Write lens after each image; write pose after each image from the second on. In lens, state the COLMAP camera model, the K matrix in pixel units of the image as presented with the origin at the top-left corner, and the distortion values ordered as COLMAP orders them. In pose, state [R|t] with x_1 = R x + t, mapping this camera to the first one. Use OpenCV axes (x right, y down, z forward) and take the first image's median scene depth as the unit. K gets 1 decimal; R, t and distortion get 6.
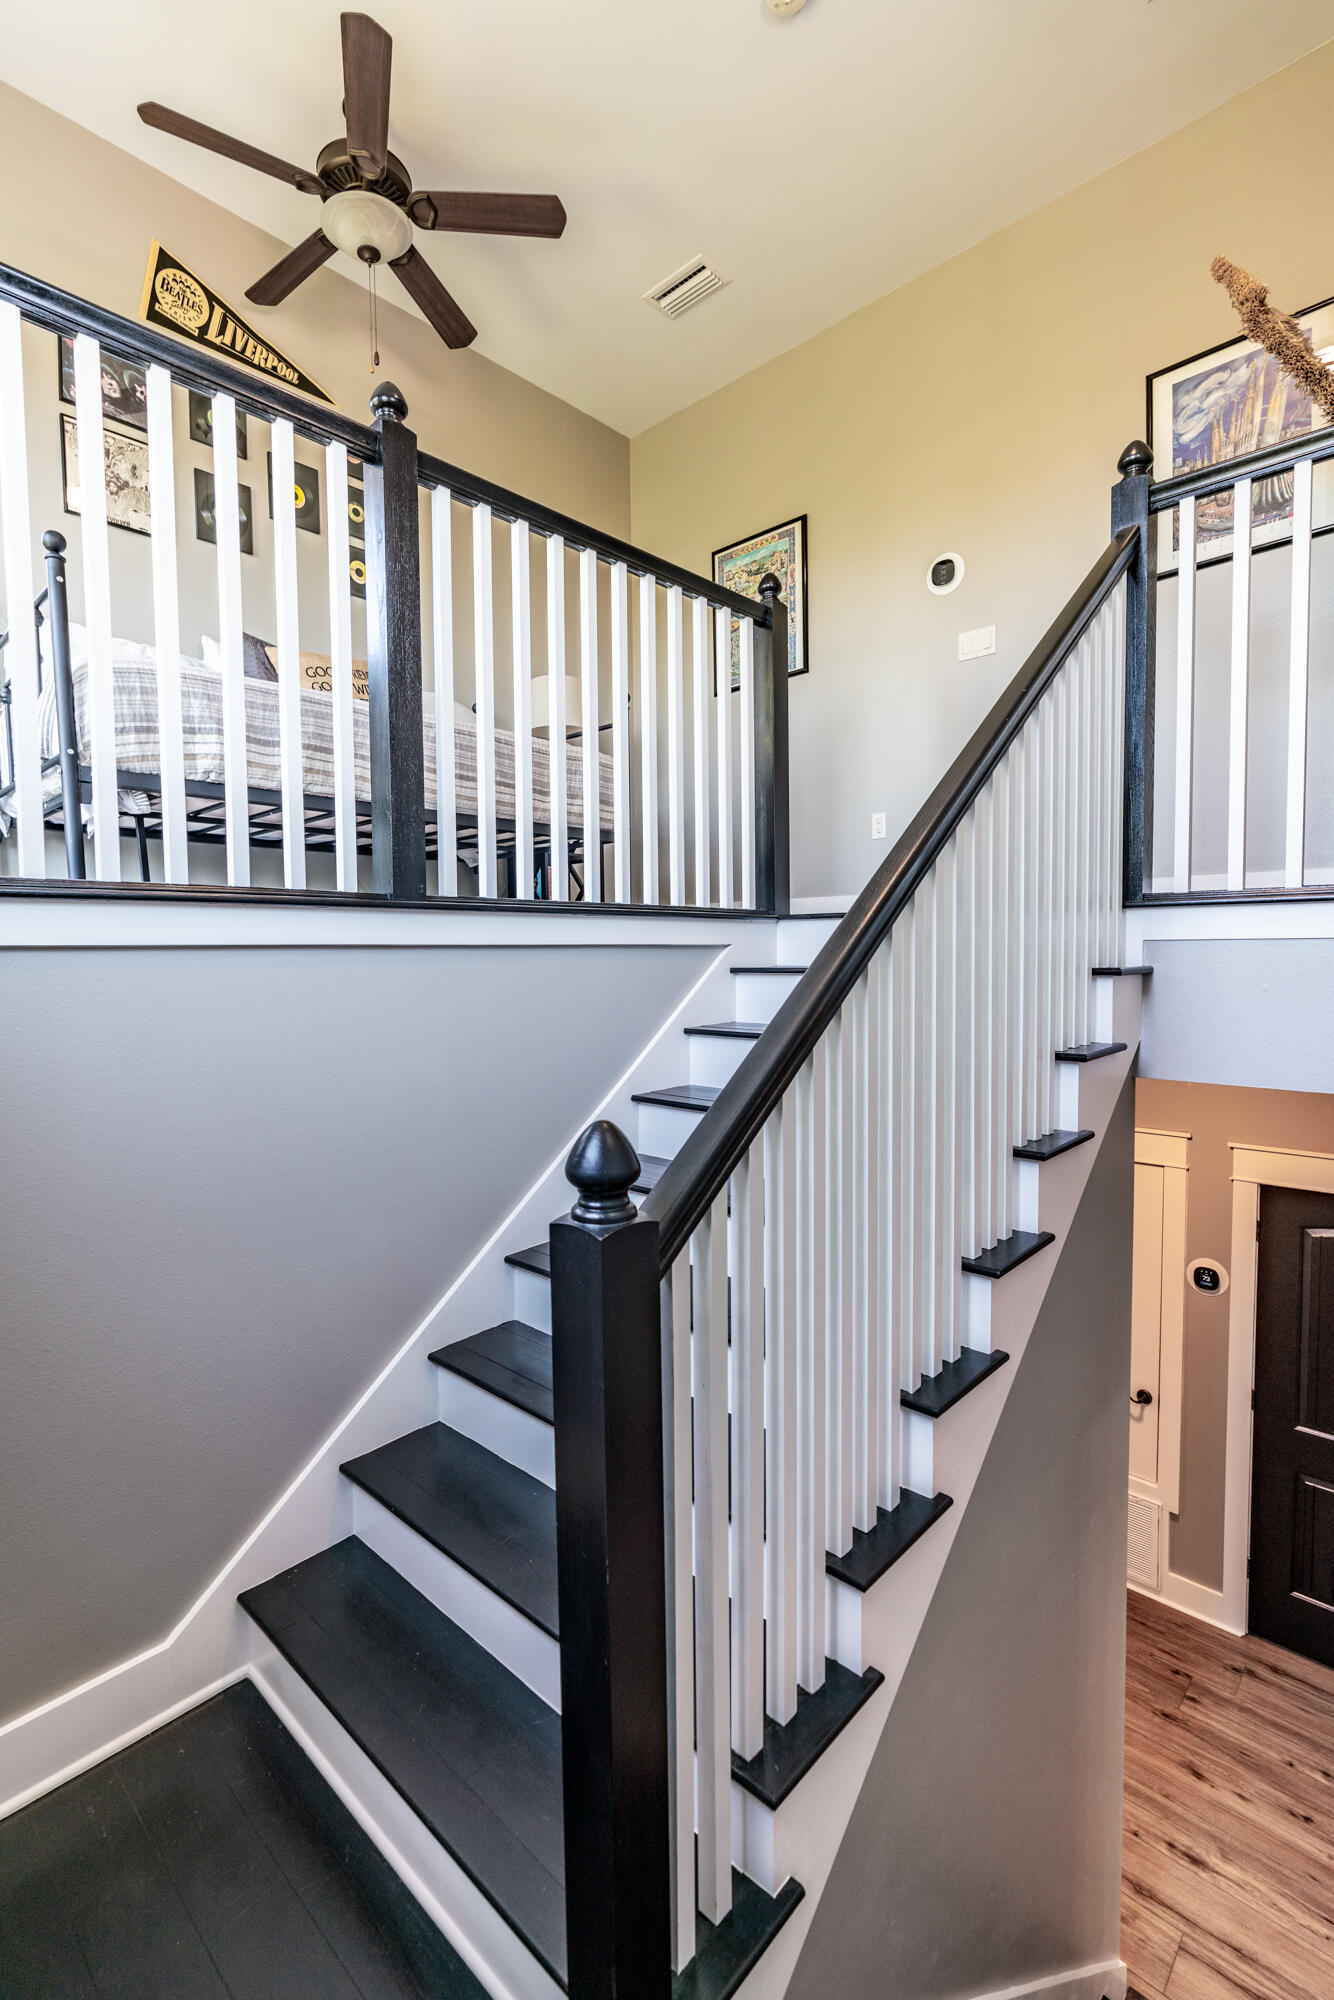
lens RADIAL K [[900.7, 0, 667.0], [0, 900.7, 1000.0], [0, 0, 1]] dist [-0.006302, 0.000220]
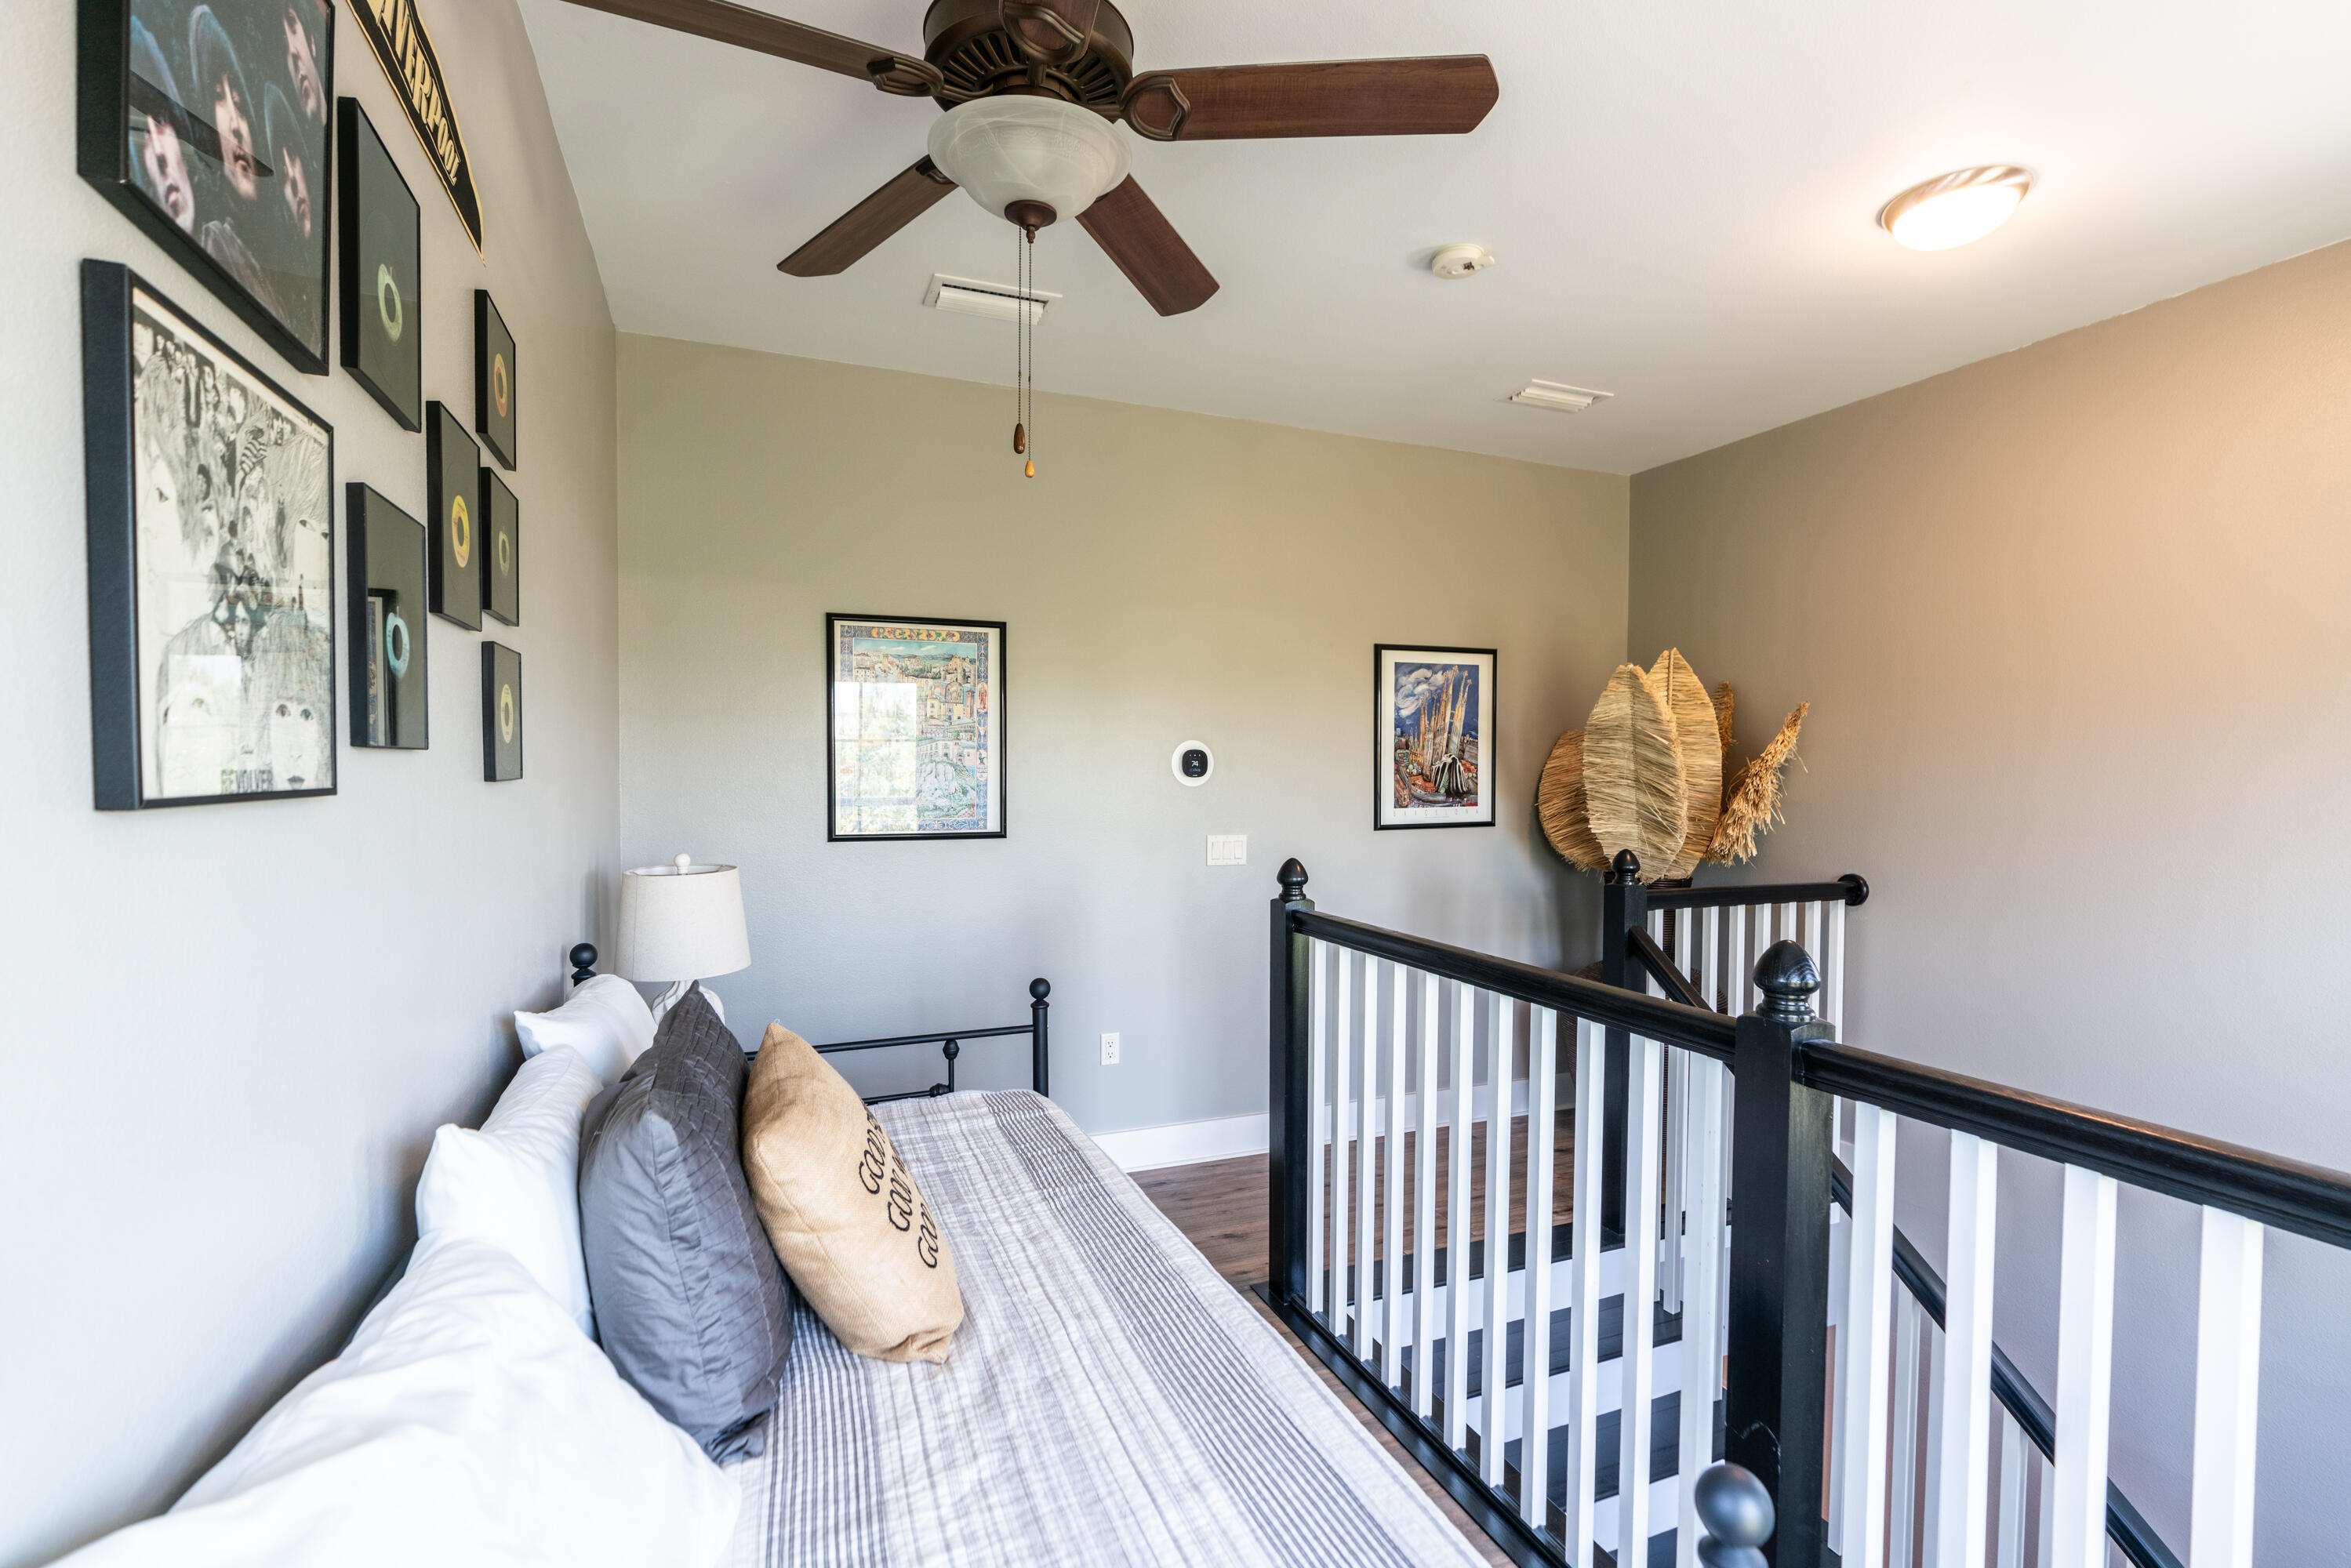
lens RADIAL K [[1058.6, 0, 1177.5], [0, 1058.6, 794.3], [0, 0, 1]] dist [-0.006302, 0.000220]
pose [[0.415264, -0.008964, 0.909657, -0.750812], [0.037065, 0.999288, -0.007073, -0.524121], [-0.908946, 0.036654, 0.415300, 0.706564]]
